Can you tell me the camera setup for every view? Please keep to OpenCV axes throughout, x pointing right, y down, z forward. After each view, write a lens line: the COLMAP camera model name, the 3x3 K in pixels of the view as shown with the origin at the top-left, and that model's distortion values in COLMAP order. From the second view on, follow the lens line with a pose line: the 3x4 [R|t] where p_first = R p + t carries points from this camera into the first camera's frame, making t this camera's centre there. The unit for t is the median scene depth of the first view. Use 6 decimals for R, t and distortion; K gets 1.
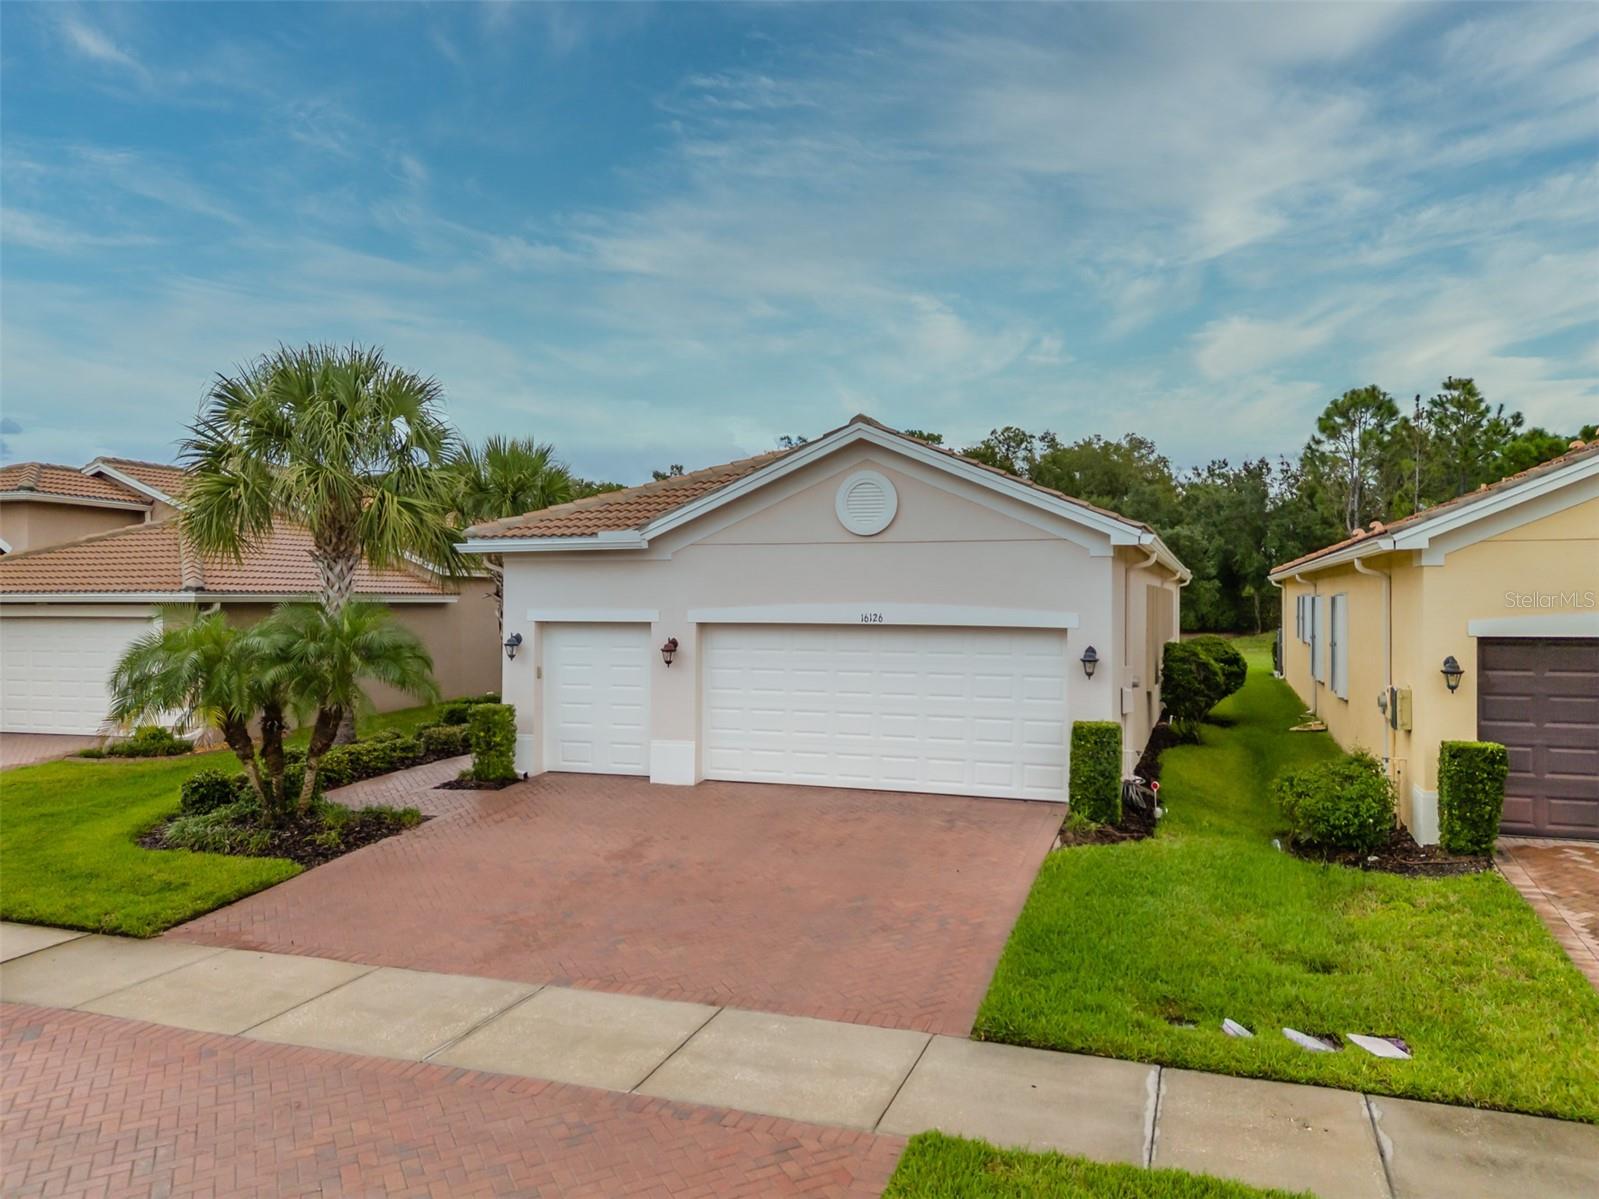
lens RADIAL K [[1161.8, 0, 801.8], [0, 1161.8, 598.2], [0, 0, 1]] dist [0.086303, -0.092350]
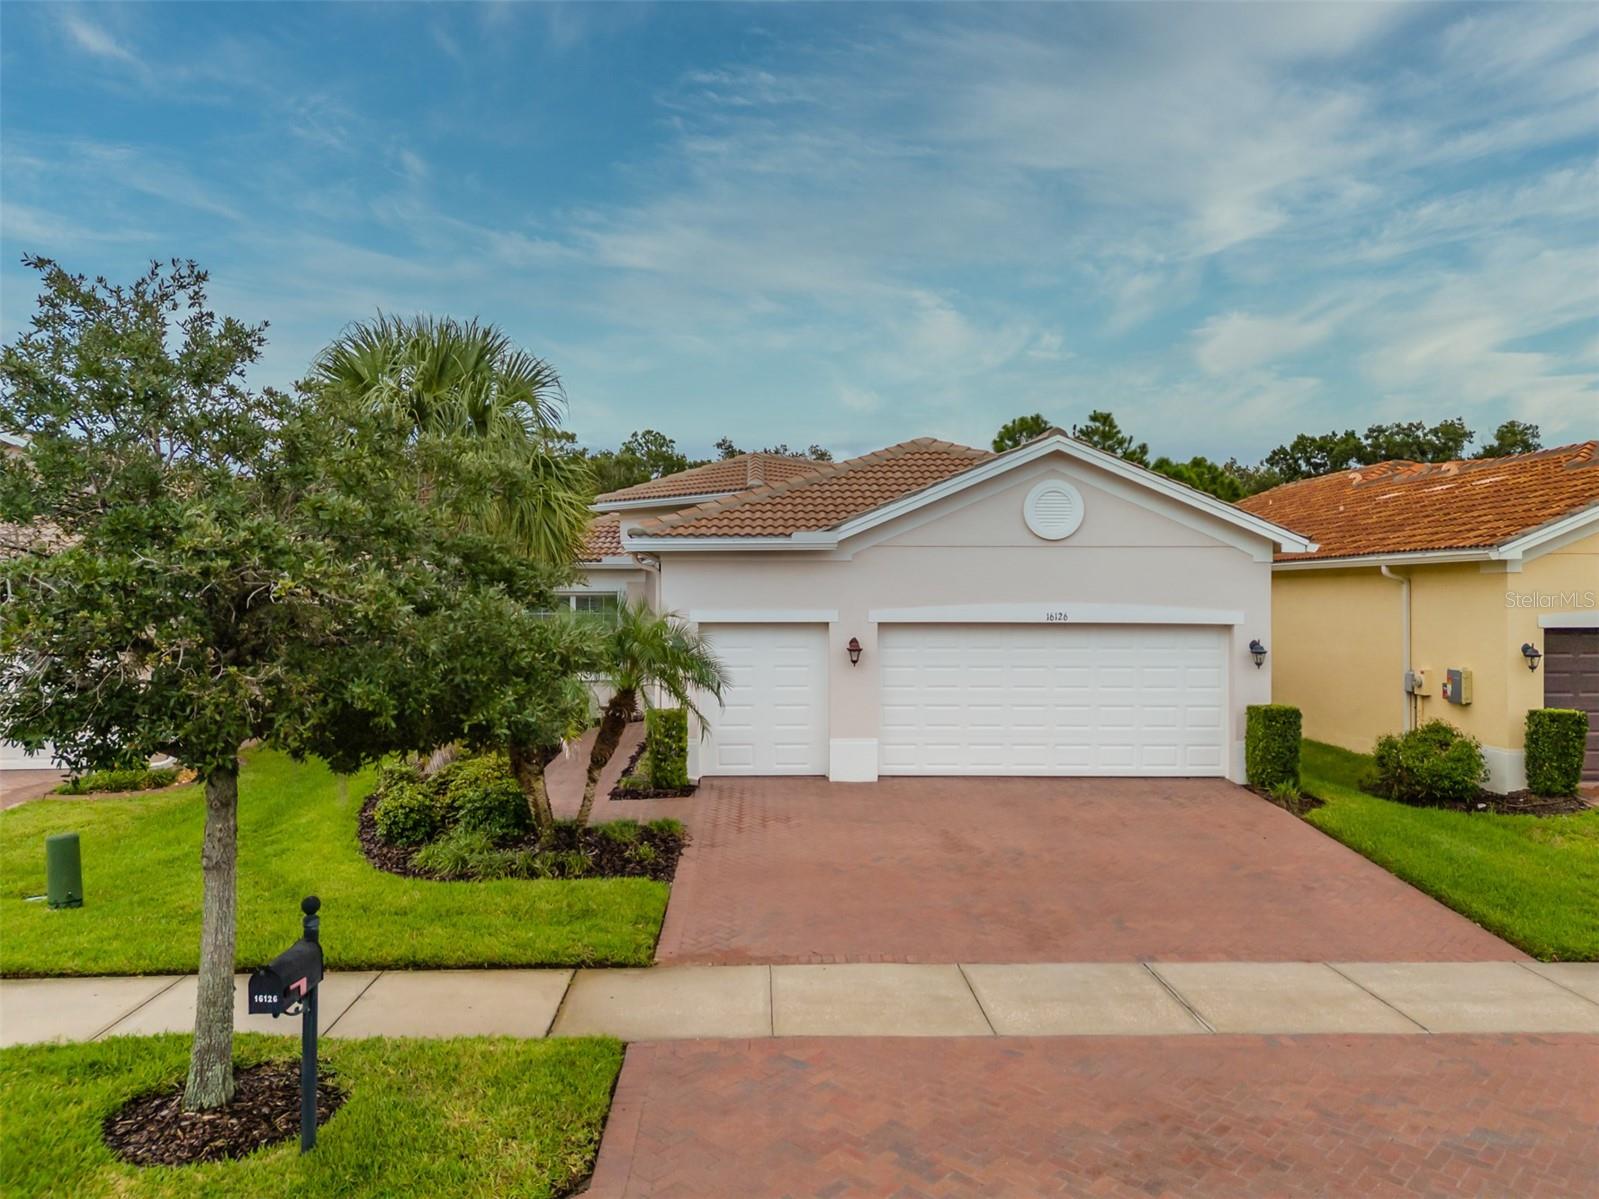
lens RADIAL K [[1161.8, 0, 801.8], [0, 1161.8, 598.2], [0, 0, 1]] dist [0.086303, -0.092350]
pose [[0.933319, -0.000713, 0.359047, -0.678278], [0.001136, 0.999999, -0.000966, 0.000671], [-0.359046, 0.001309, 0.933319, 0.090515]]
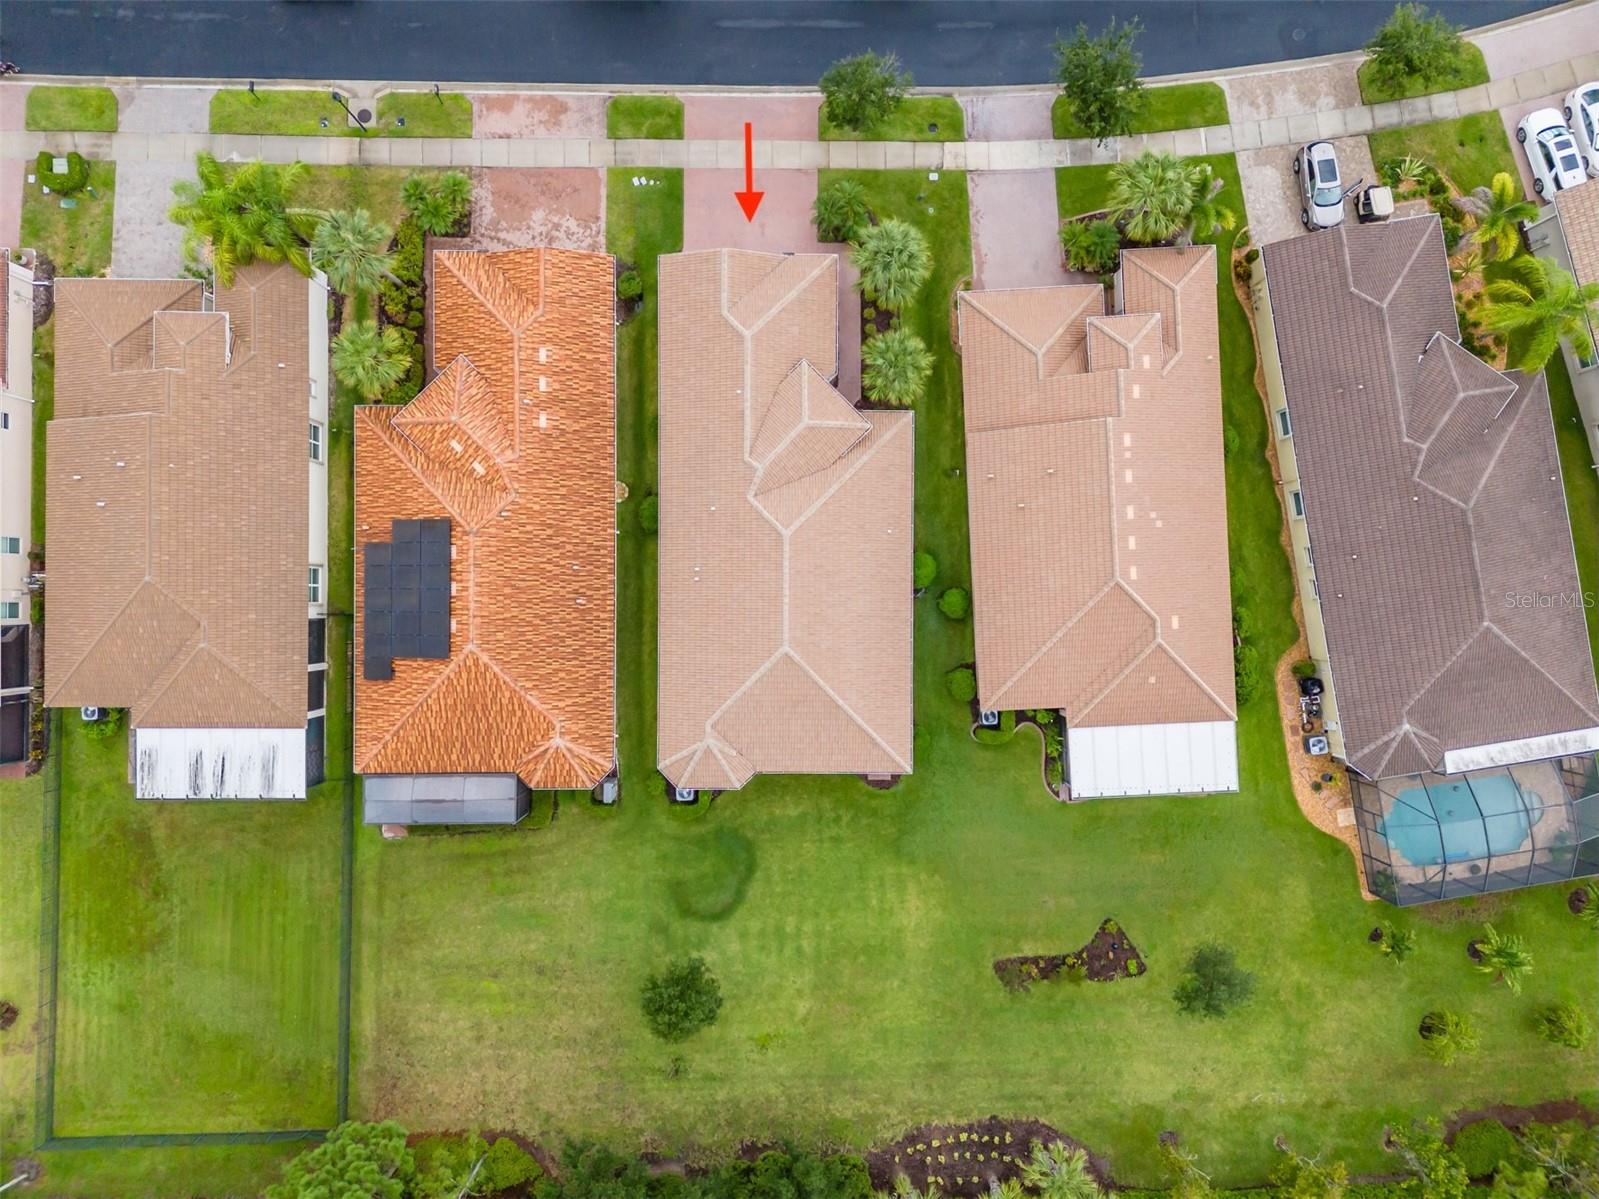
lens RADIAL K [[1161.8, 0, 801.8], [0, 1161.8, 598.2], [0, 0, 1]] dist [0.086303, -0.092350]
pose [[-0.945752, 0.324653, -0.012424, 0.290901], [-0.008989, 0.012078, 0.999887, -5.110540], [0.324766, 0.945756, -0.008504, 2.759587]]
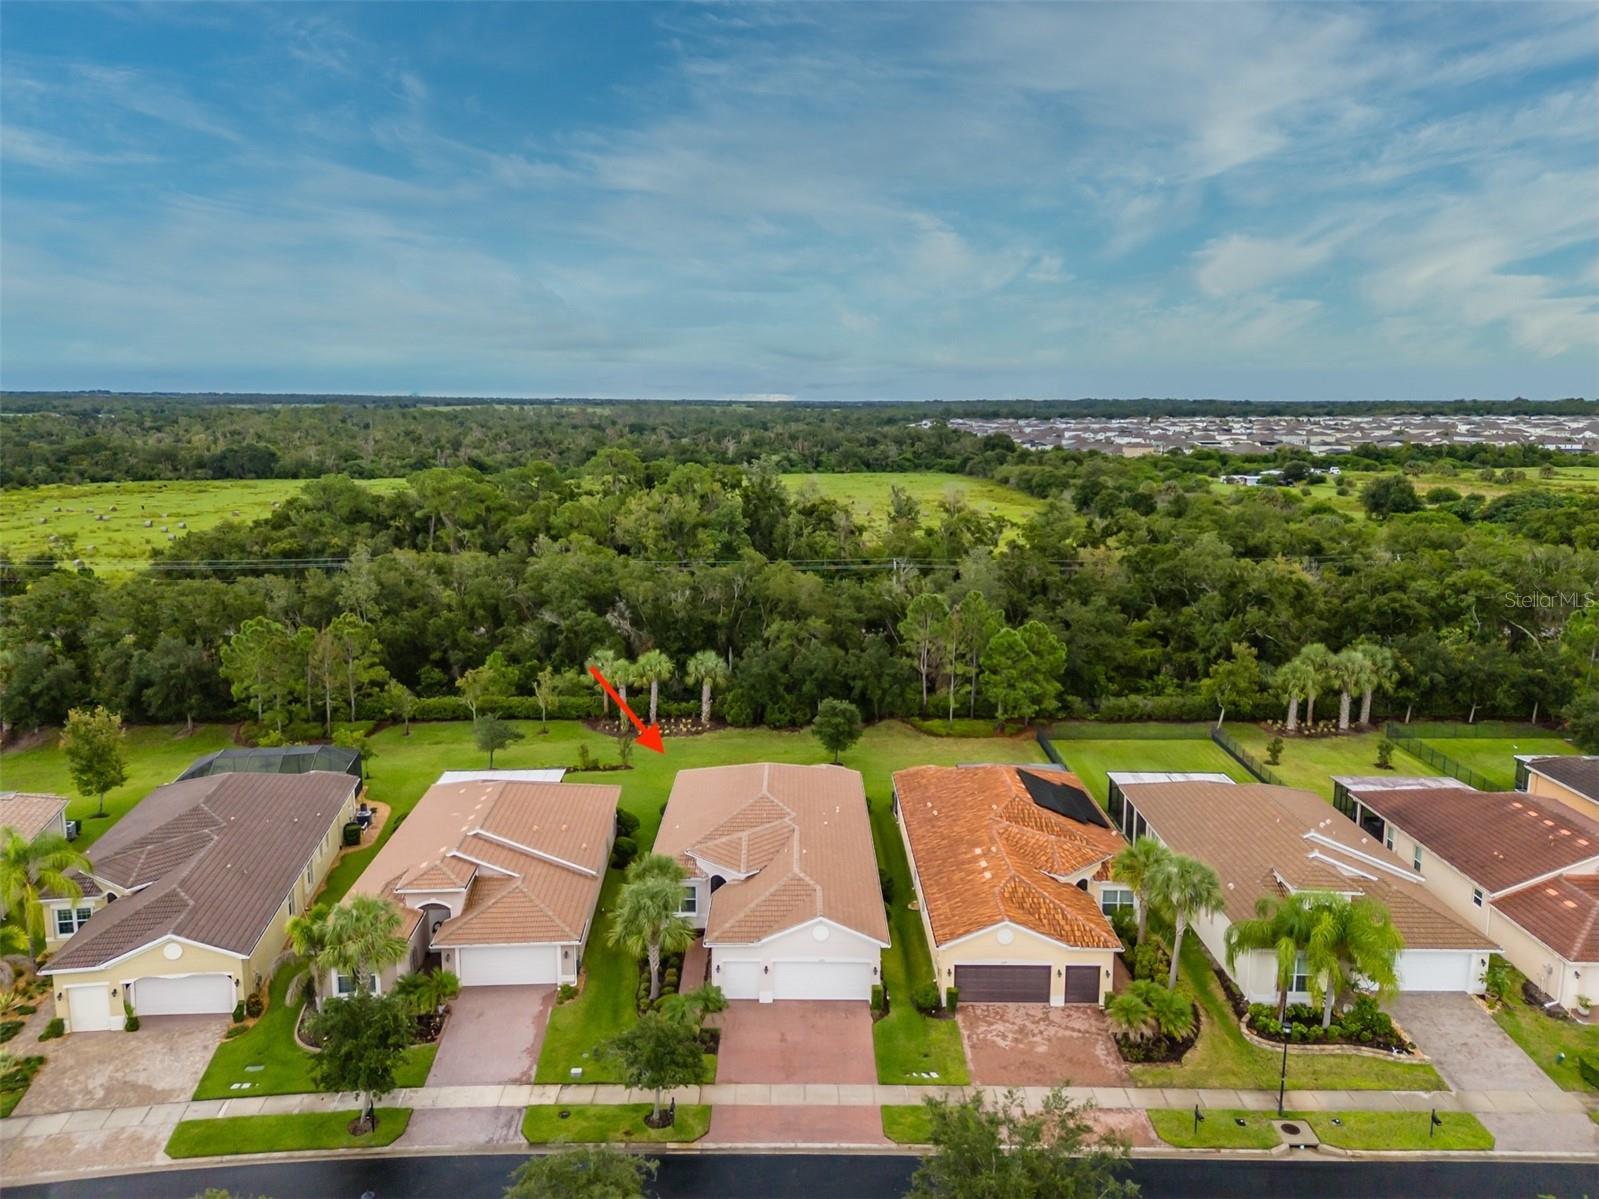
lens RADIAL K [[1161.8, 0, 801.8], [0, 1161.8, 598.2], [0, 0, 1]] dist [0.086303, -0.092350]
pose [[0.942945, -0.048709, 0.329367, -1.547754], [-0.007116, 0.986066, 0.166201, -2.291742], [-0.332873, -0.159062, 0.929459, -3.059928]]
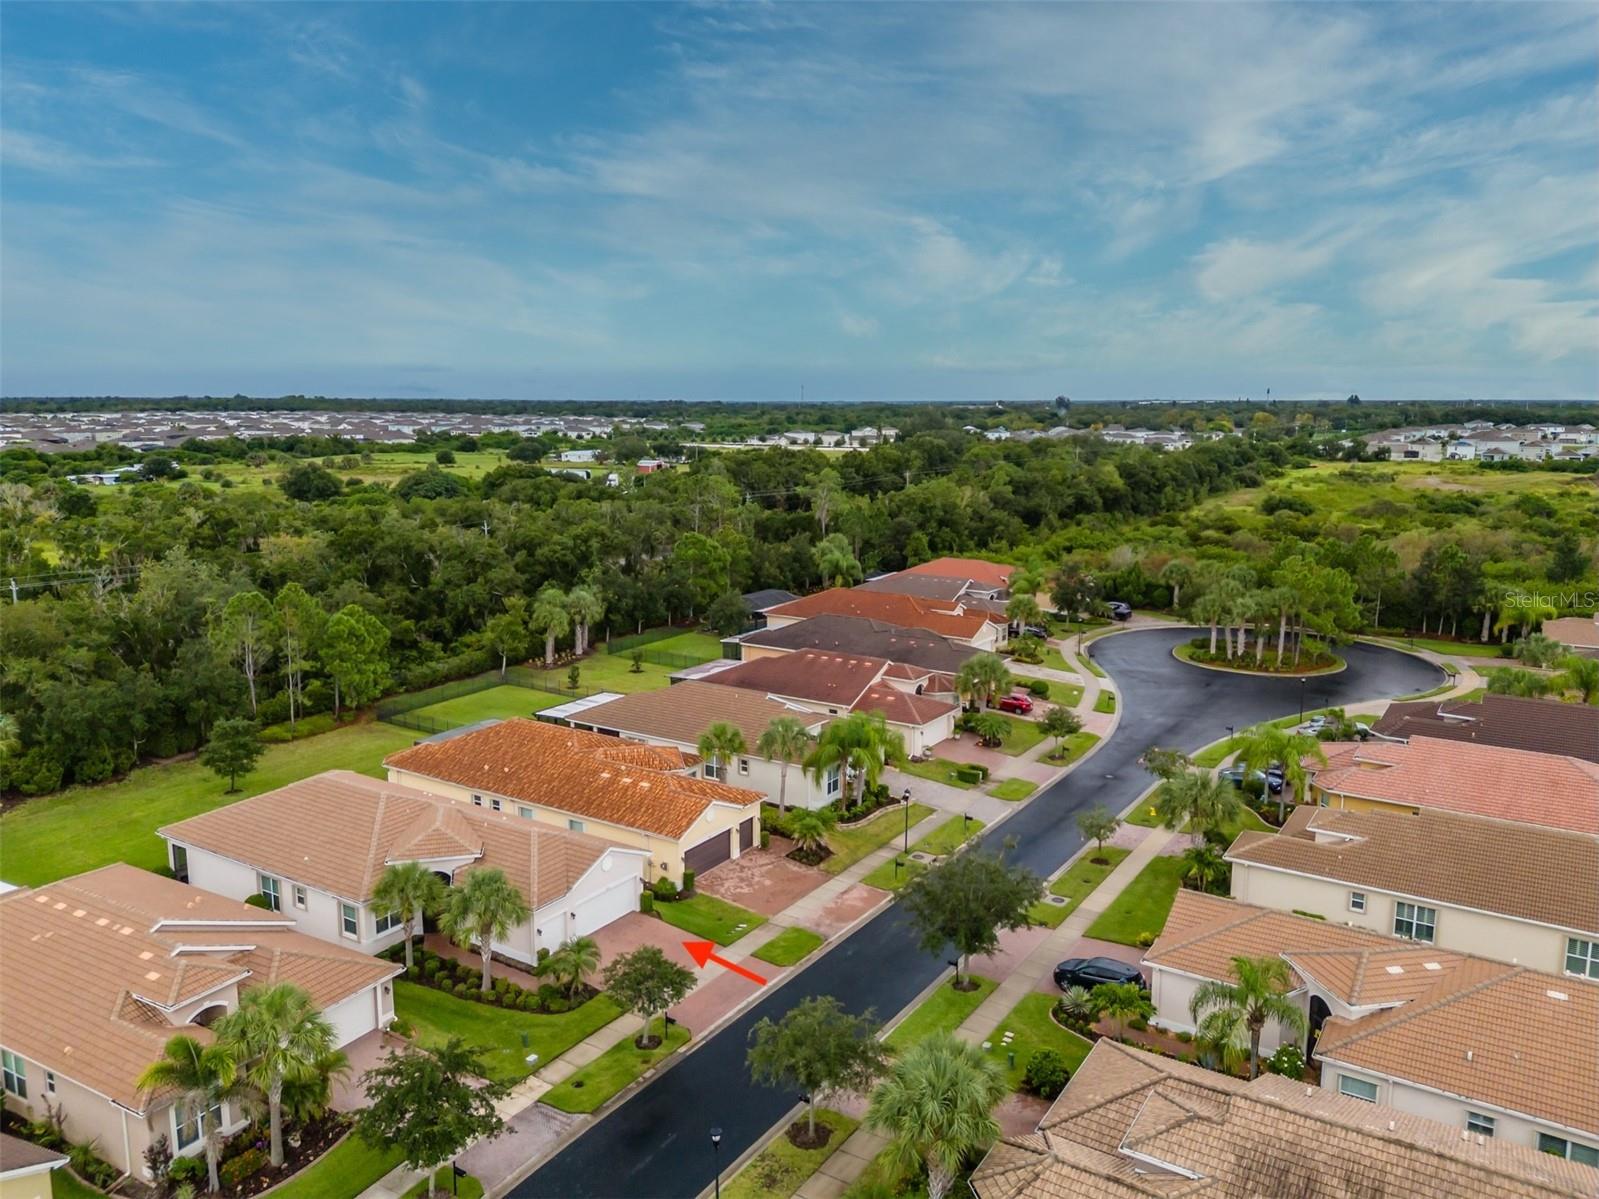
lens RADIAL K [[1169.0, 0, 799.5], [0, 1169.0, 599.5], [0, 0, 1]] dist [0.088704, -0.095339]
pose [[0.236728, -0.159691, 0.958363, -4.666188], [-0.000407, 0.986383, 0.164461, -2.166420], [-0.971576, -0.039323, 0.233439, -0.822861]]
